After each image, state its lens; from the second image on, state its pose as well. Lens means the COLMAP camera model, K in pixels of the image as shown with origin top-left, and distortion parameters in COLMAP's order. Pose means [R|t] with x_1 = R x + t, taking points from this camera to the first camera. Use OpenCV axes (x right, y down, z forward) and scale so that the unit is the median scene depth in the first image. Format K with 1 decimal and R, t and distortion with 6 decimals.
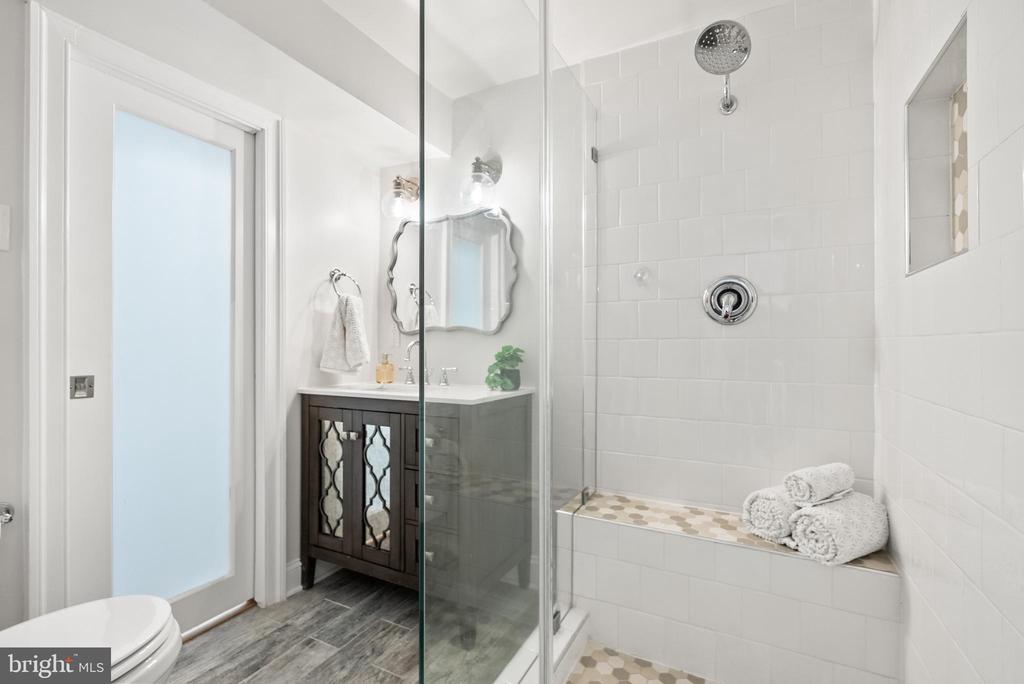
lens RADIAL K [[457.0, 0, 512.0], [0, 457.0, 342.0], [0, 0, 1]] dist [0.000192, 0.000296]
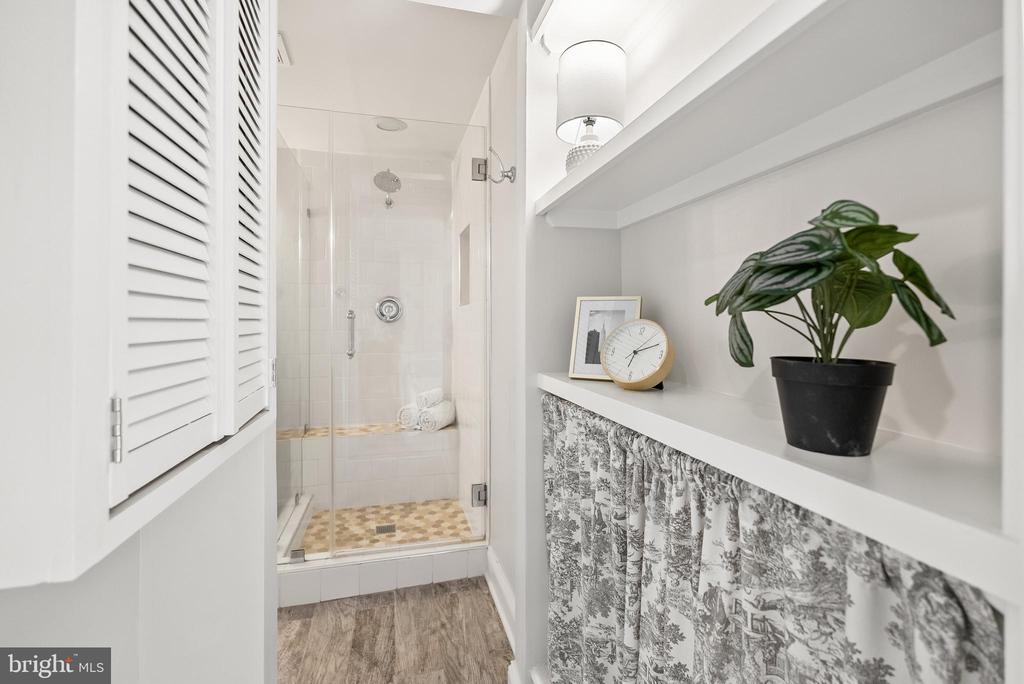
lens RADIAL K [[464.4, 0, 514.7], [0, 464.4, 326.5], [0, 0, 1]] dist [-0.000044, 0.000054]
pose [[0.737825, -0.006316, 0.674962, -0.448471], [-0.001964, 0.999932, 0.011504, -0.047517], [-0.674989, -0.009814, 0.737763, -0.779079]]
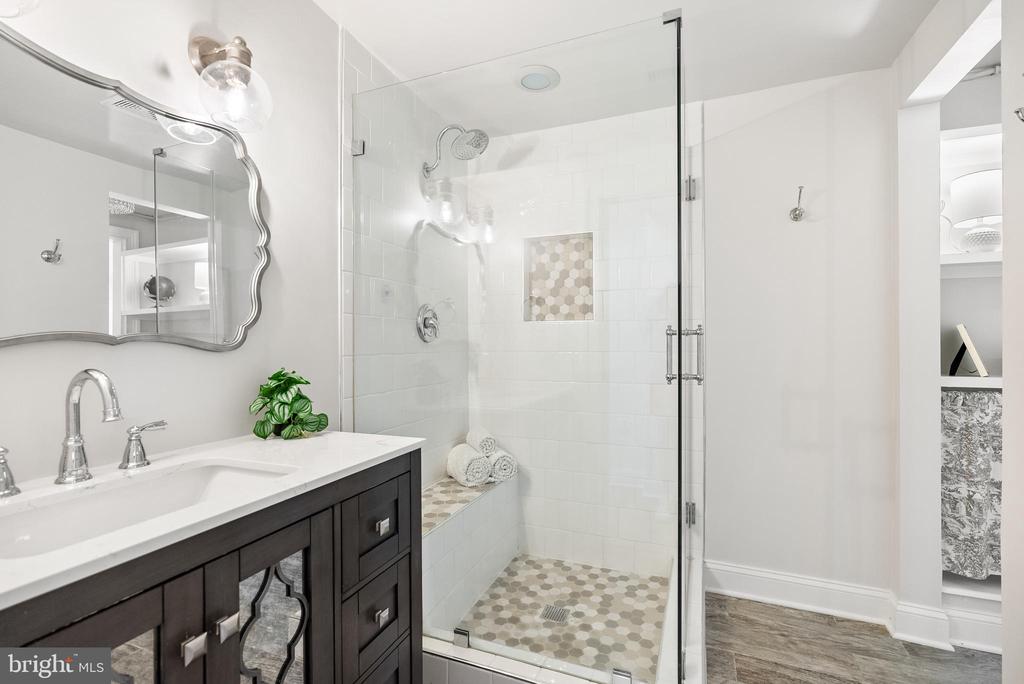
lens RADIAL K [[457.0, 0, 512.0], [0, 457.0, 342.0], [0, 0, 1]] dist [0.000192, 0.000296]
pose [[-0.110481, 0.006912, 0.993854, -0.894364], [-0.007711, 0.999940, -0.007812, -0.034761], [-0.993848, -0.008526, -0.110421, 0.966950]]
